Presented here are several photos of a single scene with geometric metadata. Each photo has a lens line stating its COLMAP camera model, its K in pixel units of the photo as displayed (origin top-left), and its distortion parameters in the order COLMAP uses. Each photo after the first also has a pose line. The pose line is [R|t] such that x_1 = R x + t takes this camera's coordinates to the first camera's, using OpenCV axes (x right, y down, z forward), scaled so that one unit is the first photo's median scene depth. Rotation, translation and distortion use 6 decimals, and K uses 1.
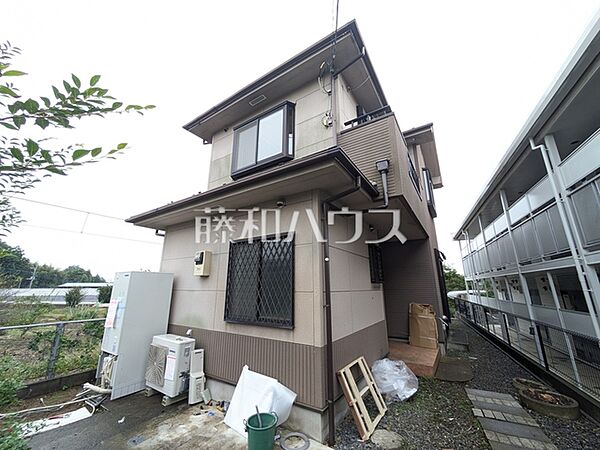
lens RADIAL K [[238.3, 0, 303.4], [0, 238.3, 224.9], [0, 0, 1]] dist [0.000444, 0.000162]
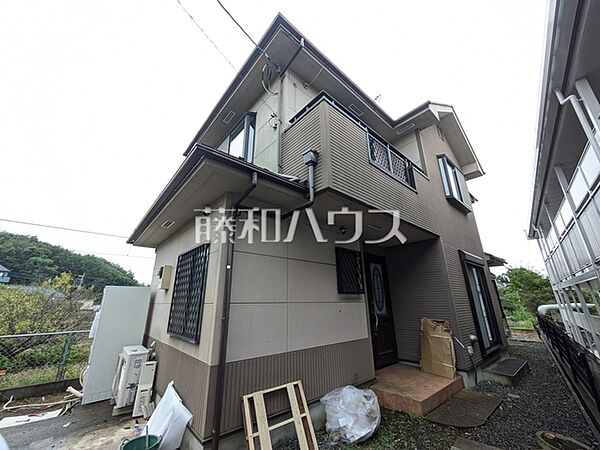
lens RADIAL K [[238.3, 0, 298.7], [0, 238.3, 225.2], [0, 0, 1]] dist [0.000444, 0.000162]
pose [[0.962587, -0.090650, -0.255360, 0.483355], [0.076162, 0.994903, -0.066085, 0.053401], [0.260049, 0.044163, 0.964585, 0.148332]]
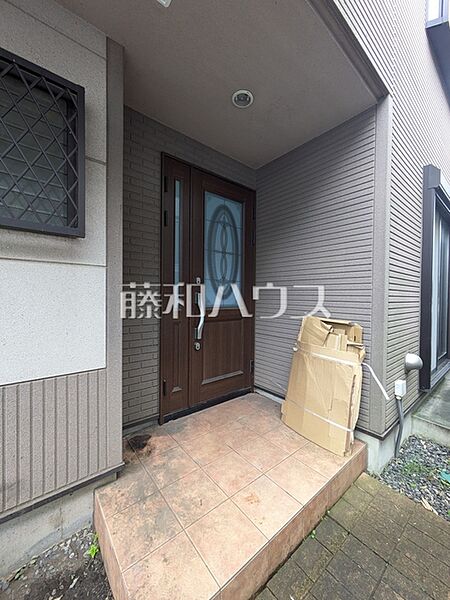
lens RADIAL K [[238.3, 0, 224.0], [0, 238.3, 299.3], [0, 0, 1]] dist [0.000444, 0.000162]
pose [[0.952915, 0.017584, -0.302729, 0.762619], [0.064277, 0.963920, 0.258317, 0.345180], [0.296348, -0.265612, 0.917403, 1.095214]]
